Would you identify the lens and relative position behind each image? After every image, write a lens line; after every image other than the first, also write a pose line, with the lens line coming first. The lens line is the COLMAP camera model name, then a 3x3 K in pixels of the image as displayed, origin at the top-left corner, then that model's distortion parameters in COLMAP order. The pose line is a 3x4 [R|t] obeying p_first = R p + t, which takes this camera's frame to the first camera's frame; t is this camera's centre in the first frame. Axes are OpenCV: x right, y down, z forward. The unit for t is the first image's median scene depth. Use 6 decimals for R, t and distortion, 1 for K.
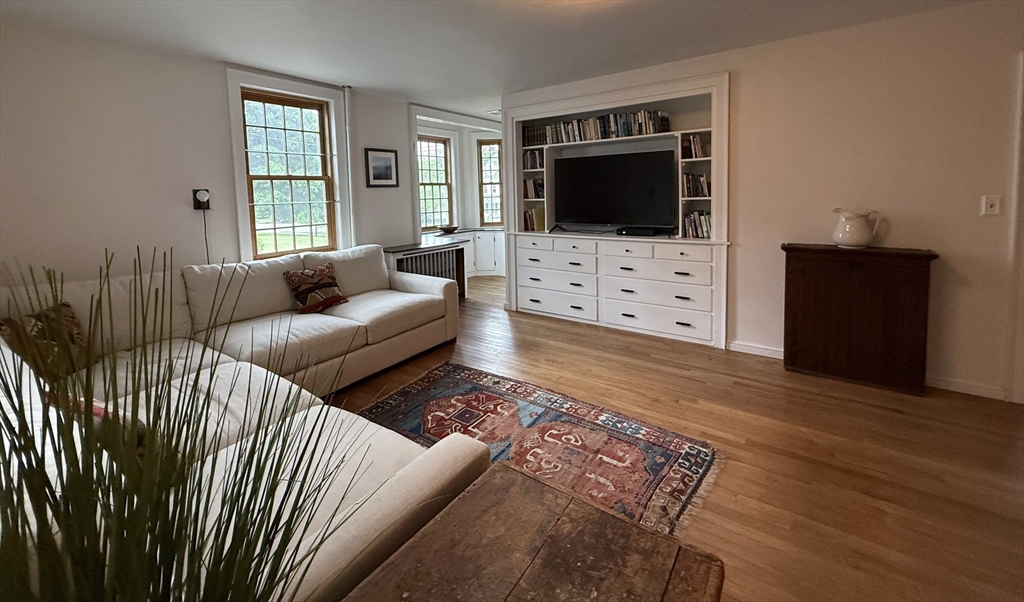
lens RADIAL K [[412.4, 0, 514.6], [0, 412.4, 222.1], [0, 0, 1]] dist [-0.000066, 0.000010]
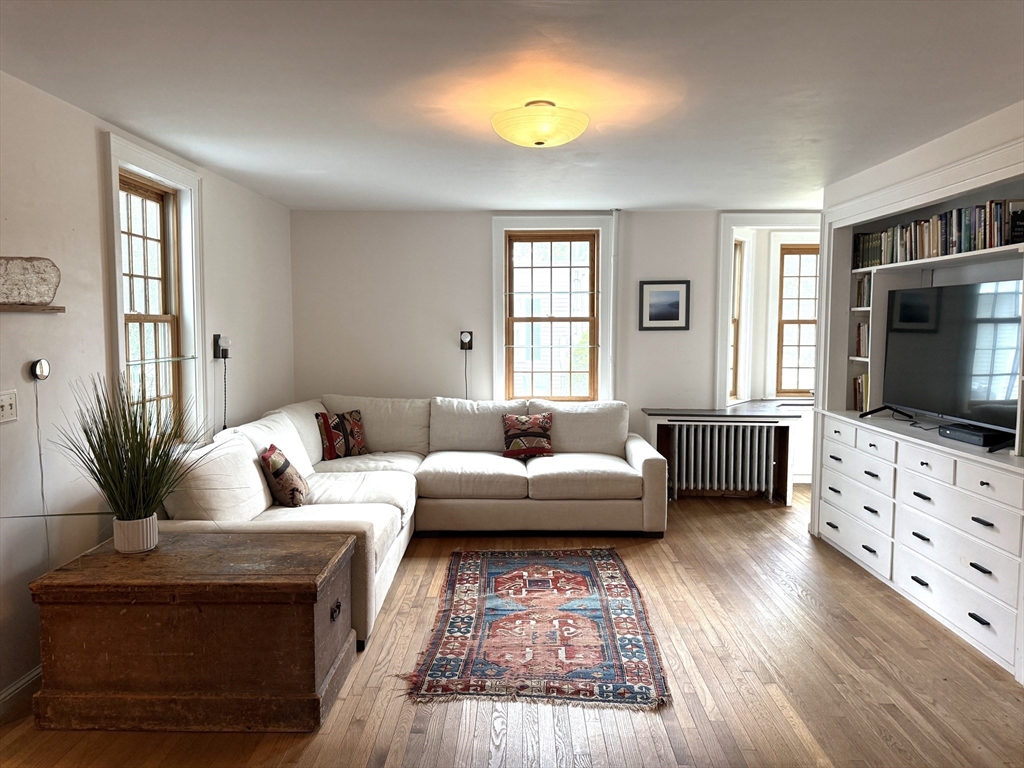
lens RADIAL K [[738.7, 0, 507.1], [0, 738.7, 385.2], [0, 0, 1]] dist [0.141270, -0.186819]
pose [[0.561215, 0.095667, -0.822123, 0.754905], [-0.074211, 0.995113, 0.065137, -0.057468], [0.824337, 0.024455, 0.565571, -0.027849]]
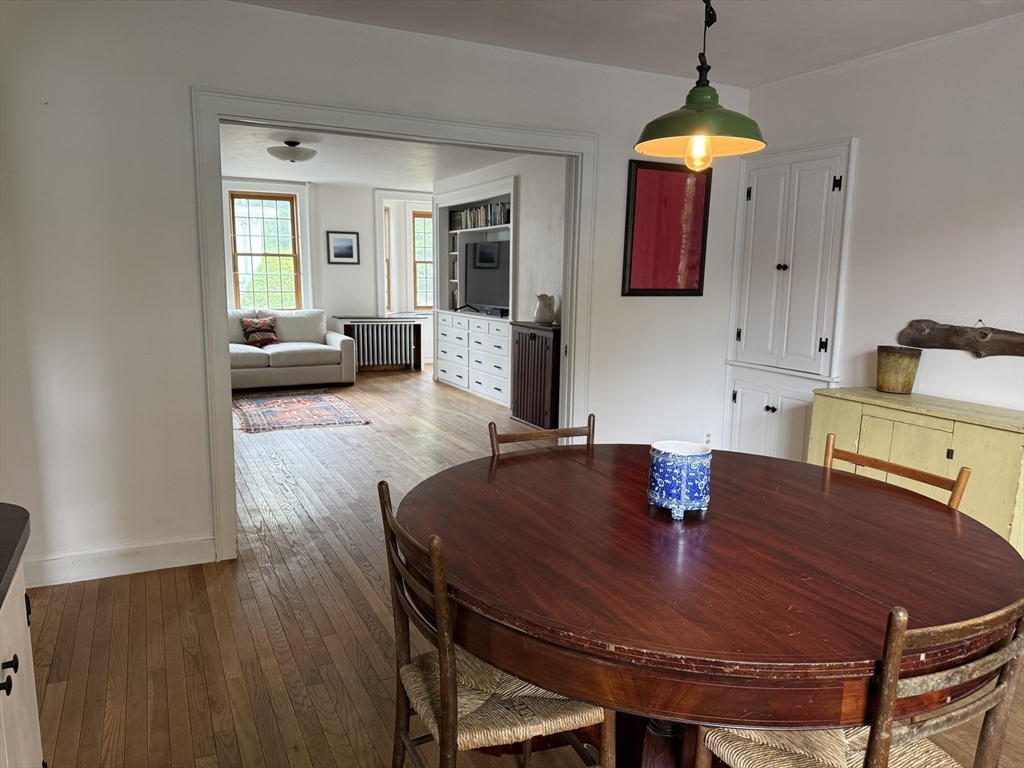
lens RADIAL K [[738.7, 0, 507.1], [0, 738.7, 385.2], [0, 0, 1]] dist [0.141270, -0.186819]
pose [[0.872247, 0.108380, -0.476906, 1.306705], [-0.068022, 0.992543, 0.101152, 0.014243], [0.484313, -0.055789, 0.873114, -0.758637]]
